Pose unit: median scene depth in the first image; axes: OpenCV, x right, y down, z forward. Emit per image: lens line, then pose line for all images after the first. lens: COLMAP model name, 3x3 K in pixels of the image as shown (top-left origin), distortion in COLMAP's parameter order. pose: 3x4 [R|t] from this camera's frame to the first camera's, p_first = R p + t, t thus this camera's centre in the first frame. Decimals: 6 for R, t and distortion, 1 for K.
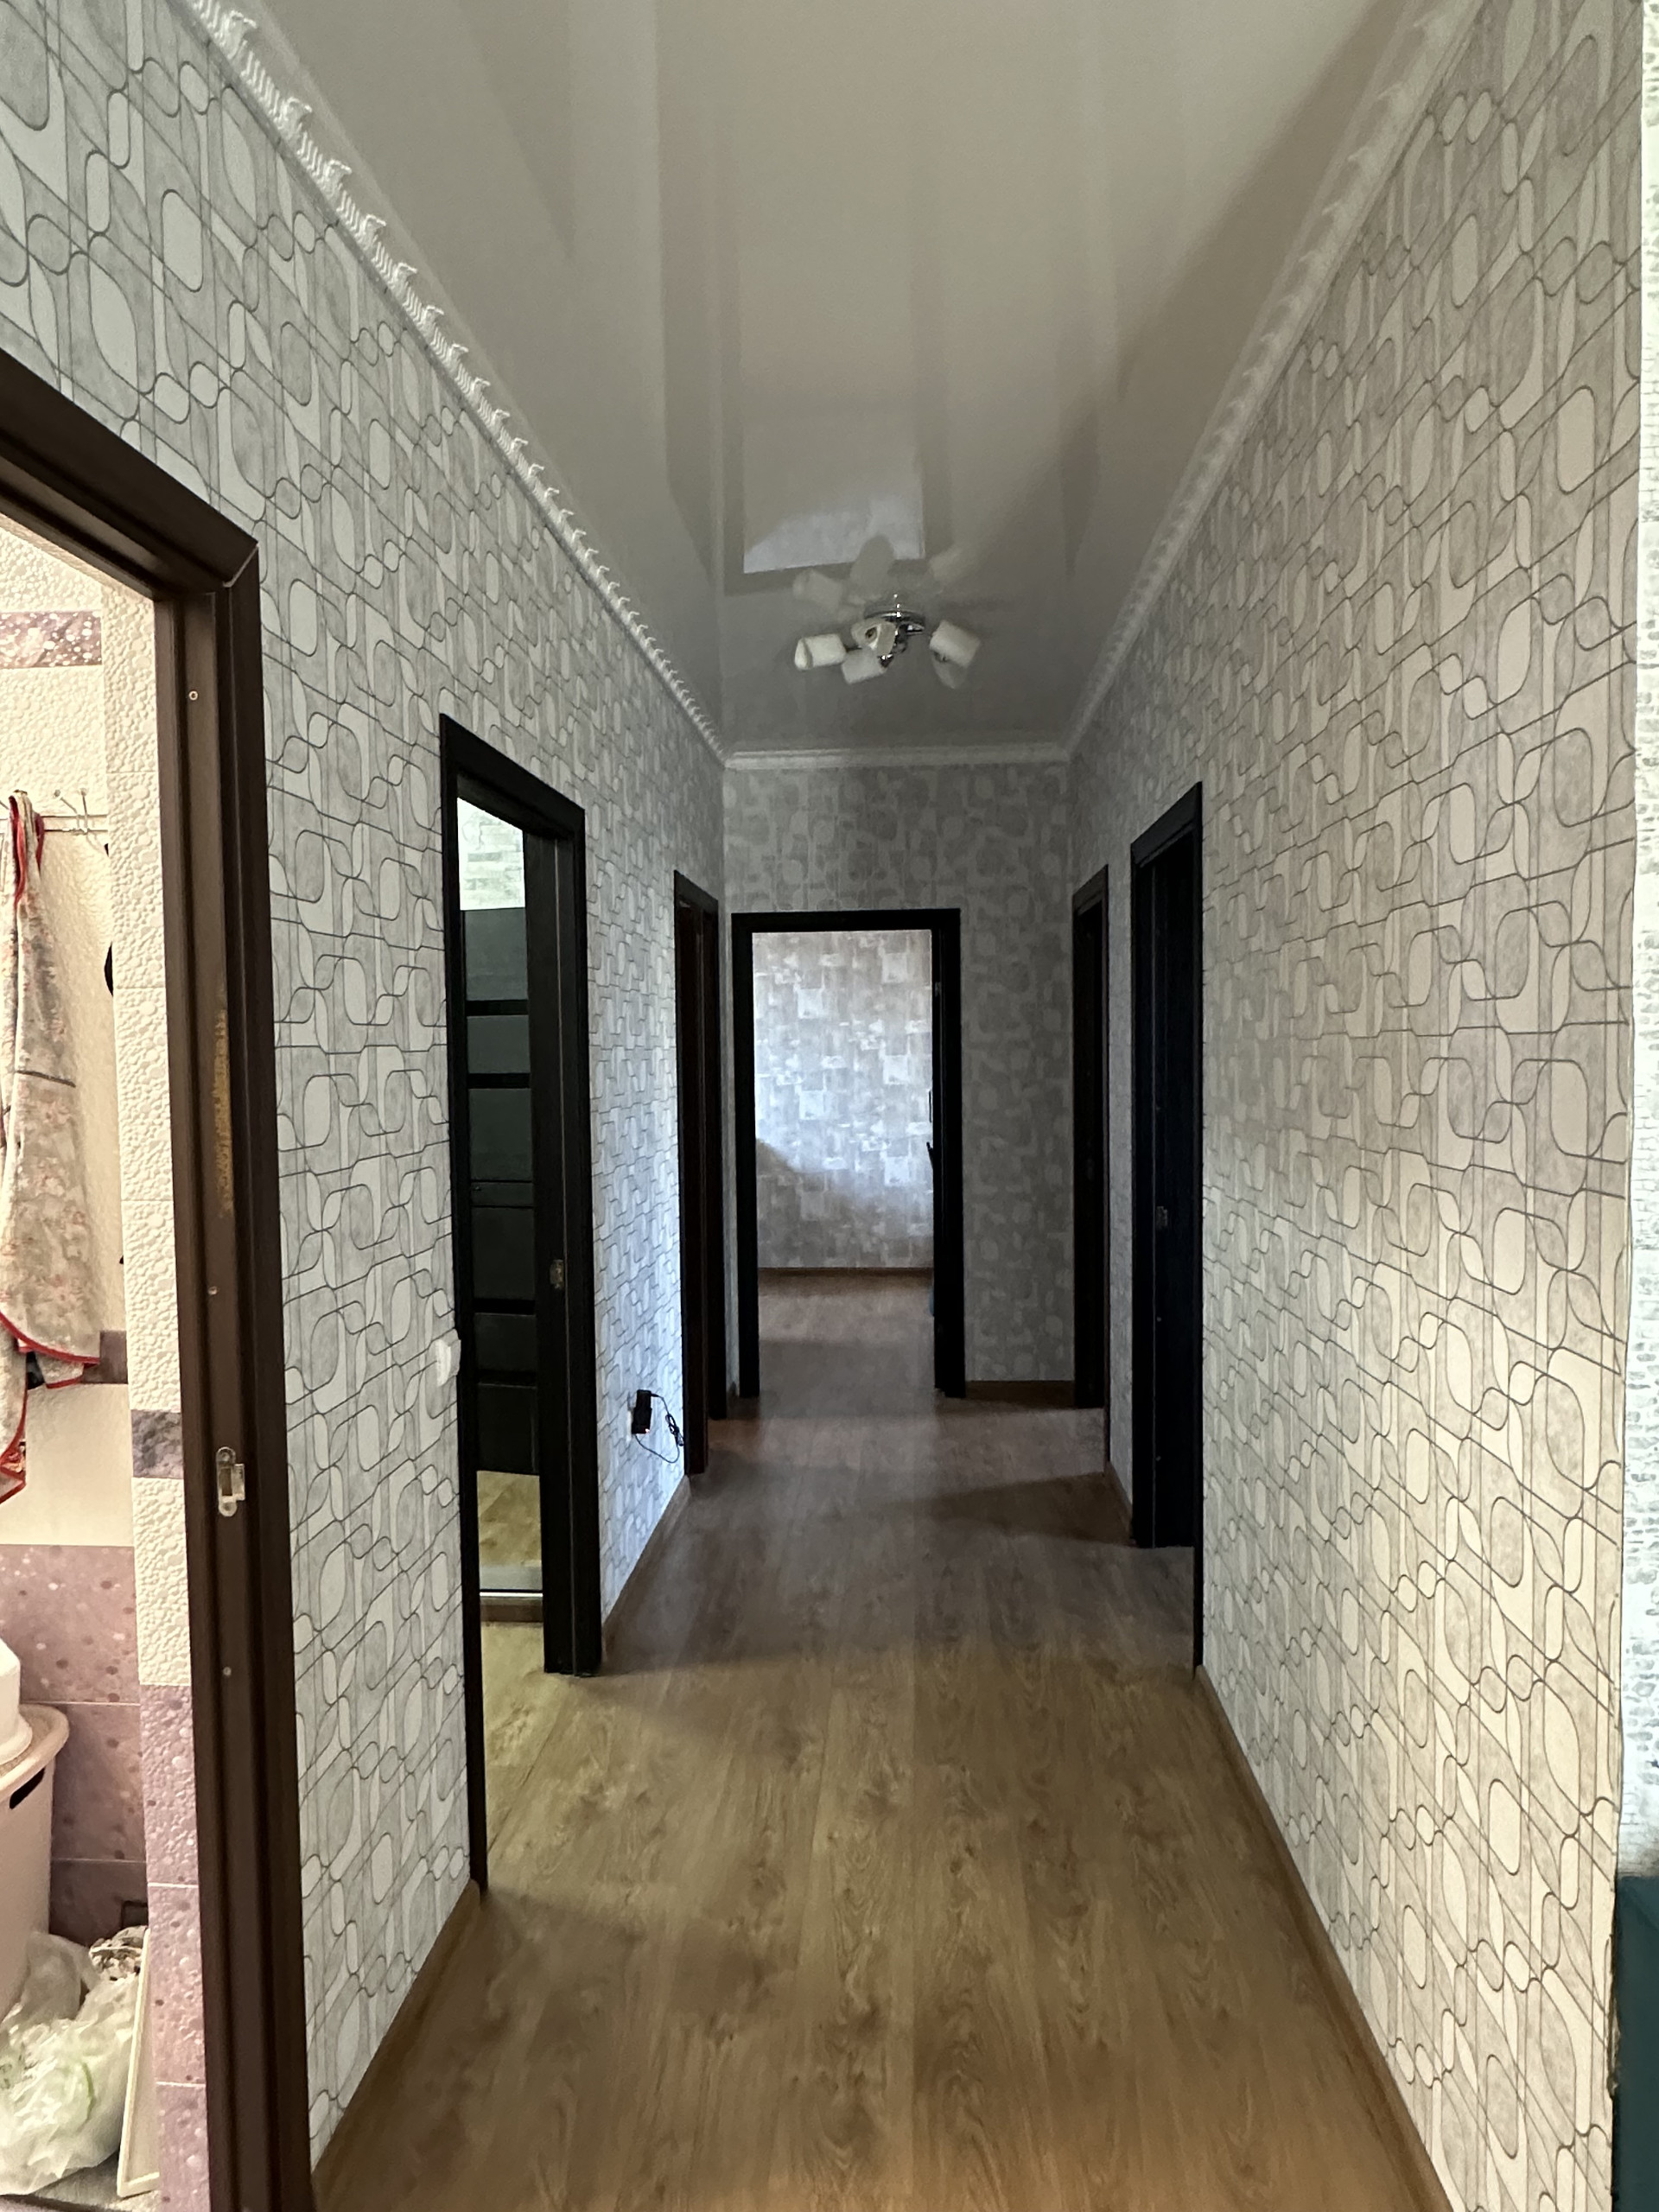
lens RADIAL K [[1340.3, 0, 828.9], [0, 1340.3, 1105.6], [0, 0, 1]] dist [-0.000952, -0.000195]
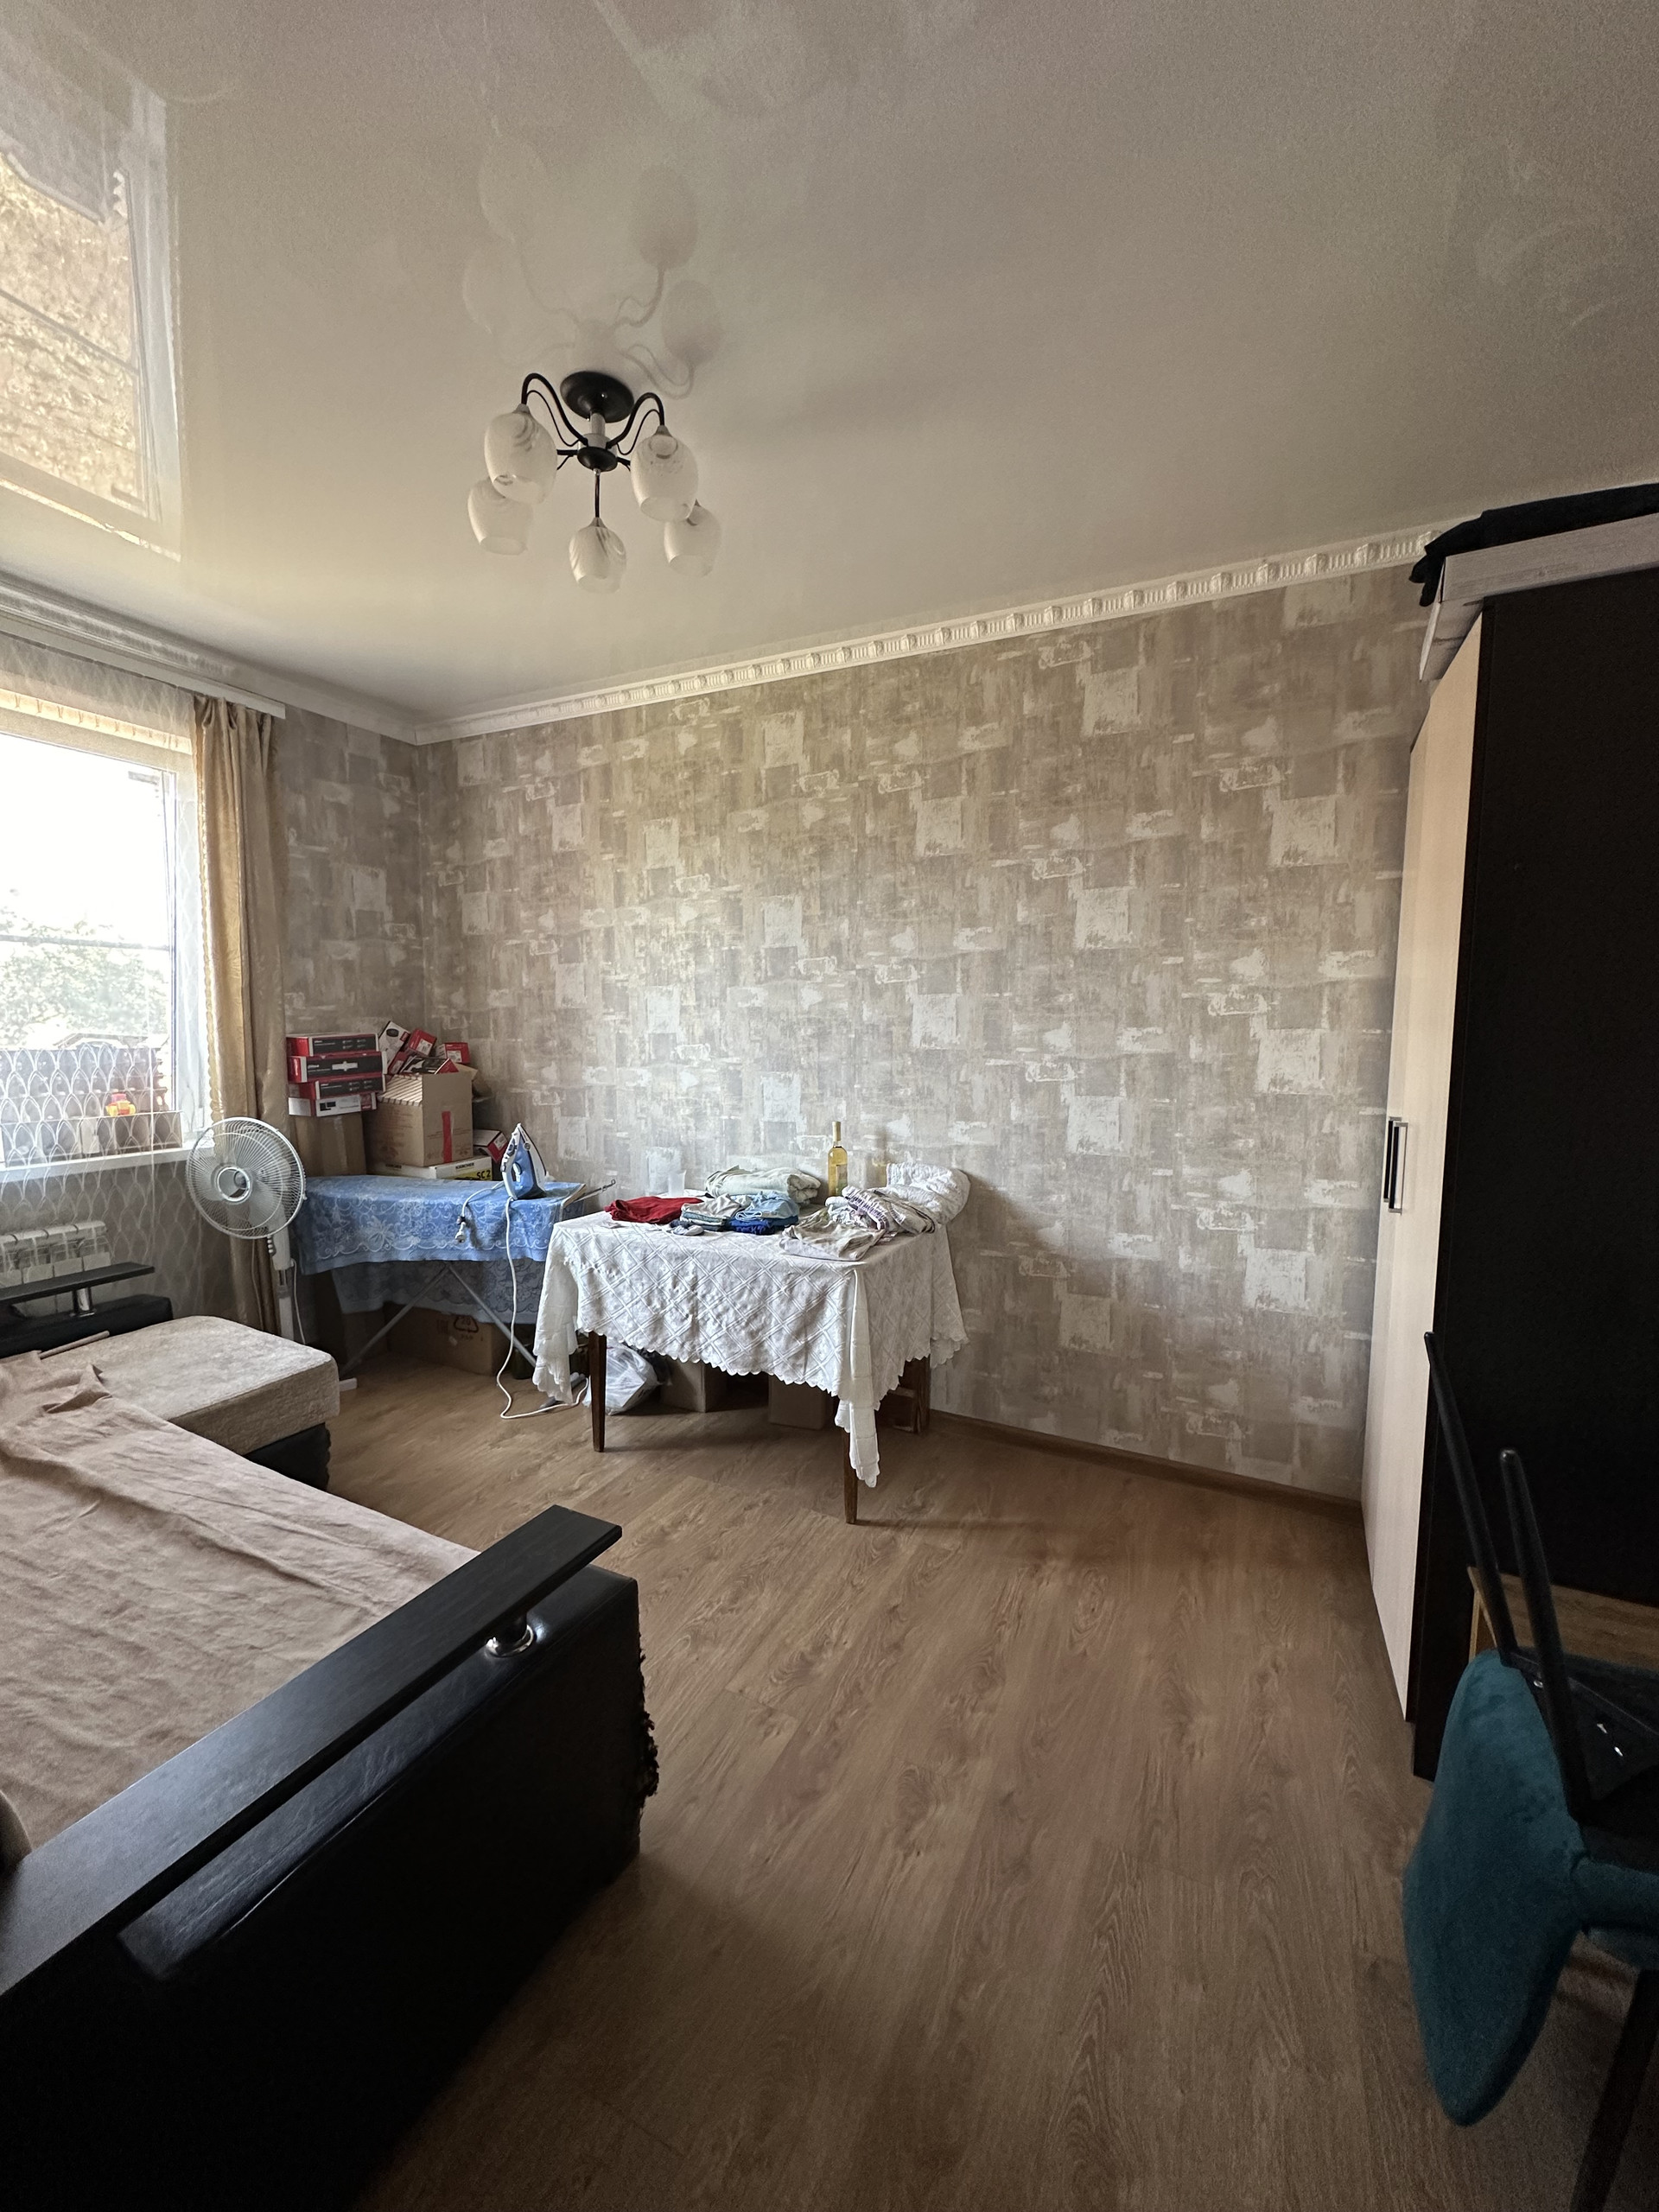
lens RADIAL K [[885.5, 0, 830.1], [0, 885.5, 1104.3], [0, 0, 1]] dist [0.001110, 0.000188]
pose [[0.923789, 0.059977, -0.378175, 0.020767], [-0.035283, 0.996788, 0.071900, -0.028415], [0.381272, -0.053077, 0.922938, 0.660054]]
